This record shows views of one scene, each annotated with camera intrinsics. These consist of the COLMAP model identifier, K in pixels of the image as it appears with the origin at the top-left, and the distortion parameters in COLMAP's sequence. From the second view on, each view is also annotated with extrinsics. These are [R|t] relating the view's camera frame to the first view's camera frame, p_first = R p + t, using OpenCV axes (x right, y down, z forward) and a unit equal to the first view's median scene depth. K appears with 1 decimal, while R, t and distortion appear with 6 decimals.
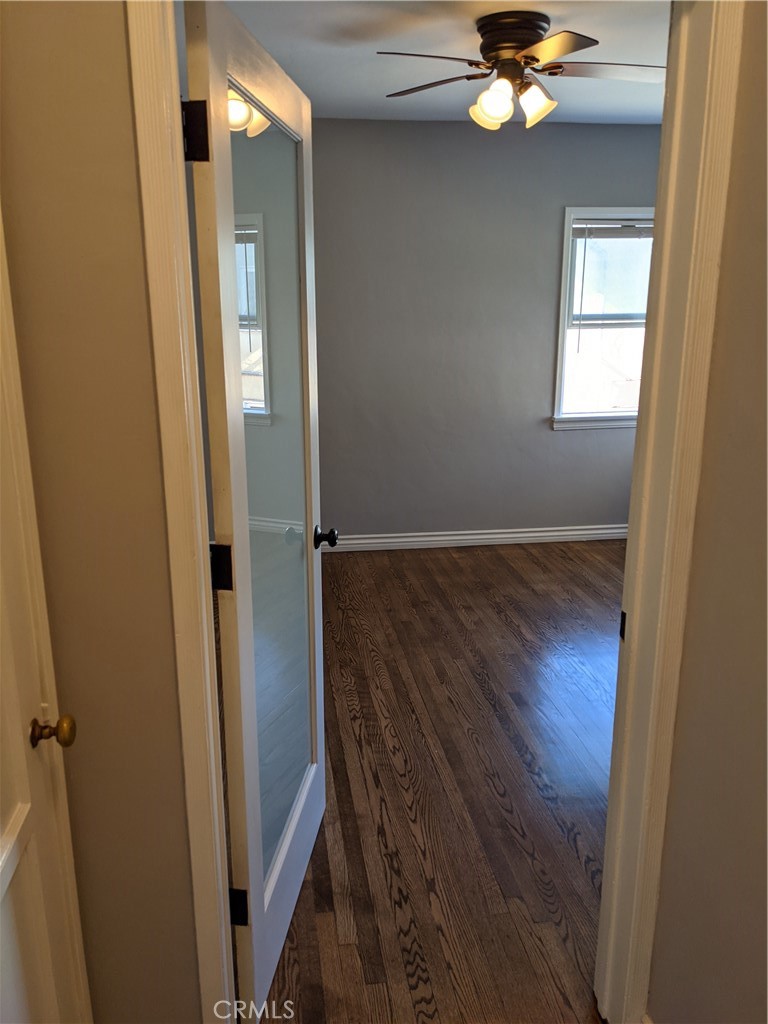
lens RADIAL K [[803.4, 0, 376.5], [0, 803.4, 507.9], [0, 0, 1]] dist [0.061325, -0.075759]
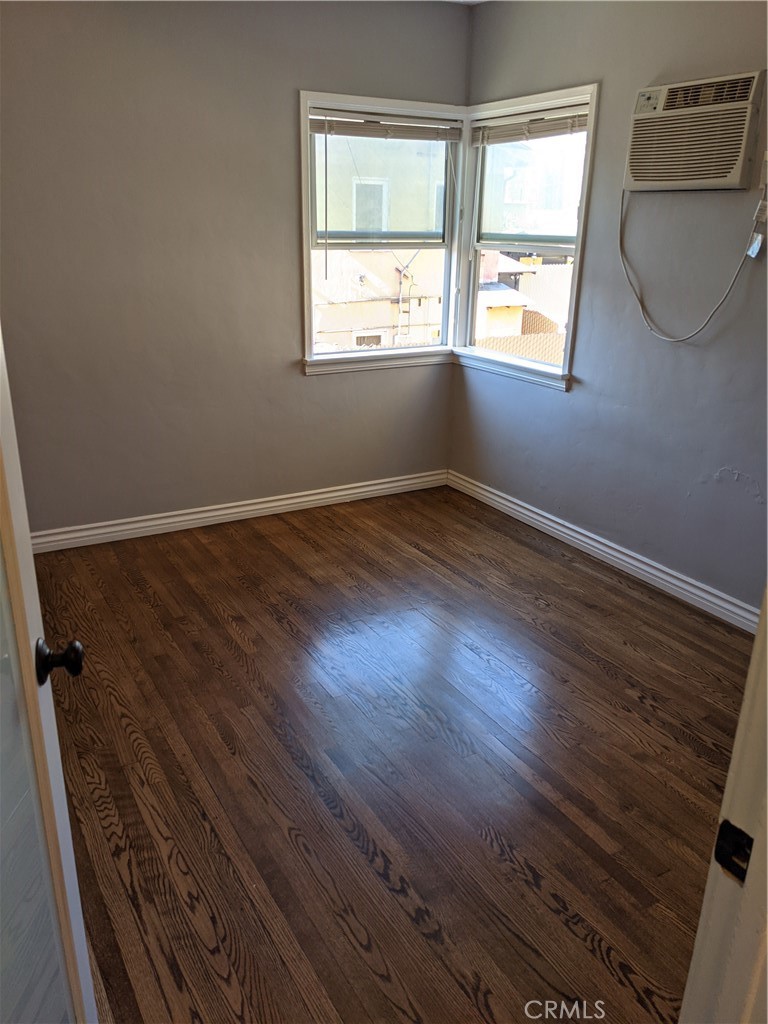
lens RADIAL K [[803.4, 0, 387.1], [0, 803.4, 519.8], [0, 0, 1]] dist [0.061325, -0.075759]
pose [[0.925694, -0.109392, 0.362109, -0.026766], [0.069185, 0.990087, 0.122238, -0.059810], [-0.371892, -0.088103, 0.924086, 0.252298]]
